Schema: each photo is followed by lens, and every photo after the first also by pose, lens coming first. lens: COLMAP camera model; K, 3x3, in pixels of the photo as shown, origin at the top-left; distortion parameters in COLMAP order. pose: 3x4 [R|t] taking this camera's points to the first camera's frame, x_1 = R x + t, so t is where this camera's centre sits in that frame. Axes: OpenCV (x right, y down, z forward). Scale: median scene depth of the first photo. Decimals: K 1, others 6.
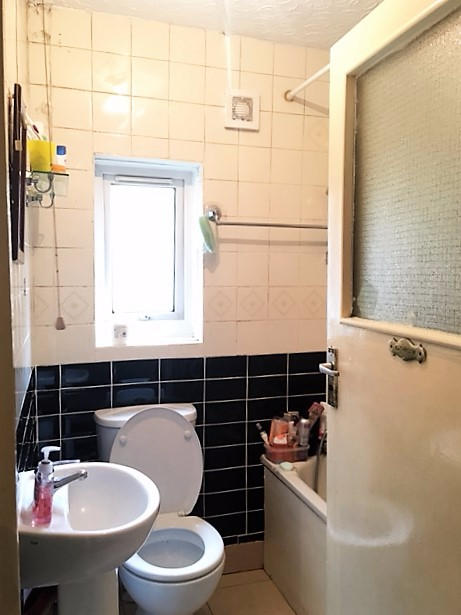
lens RADIAL K [[529.6, 0, 230.5], [0, 529.6, 307.5], [0, 0, 1]] dist [0.047166, -0.012977]
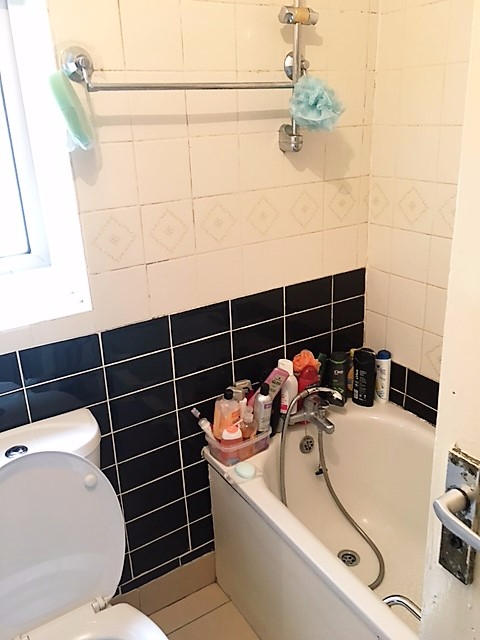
lens RADIAL K [[551.2, 0, 240.0], [0, 551.2, 320.0], [0, 0, 1]] dist [0.047166, -0.012977]
pose [[0.970548, -0.126924, 0.204758, -0.020134], [0.066787, 0.958396, 0.277518, -0.077614], [-0.231464, -0.255670, 0.938647, 0.379477]]
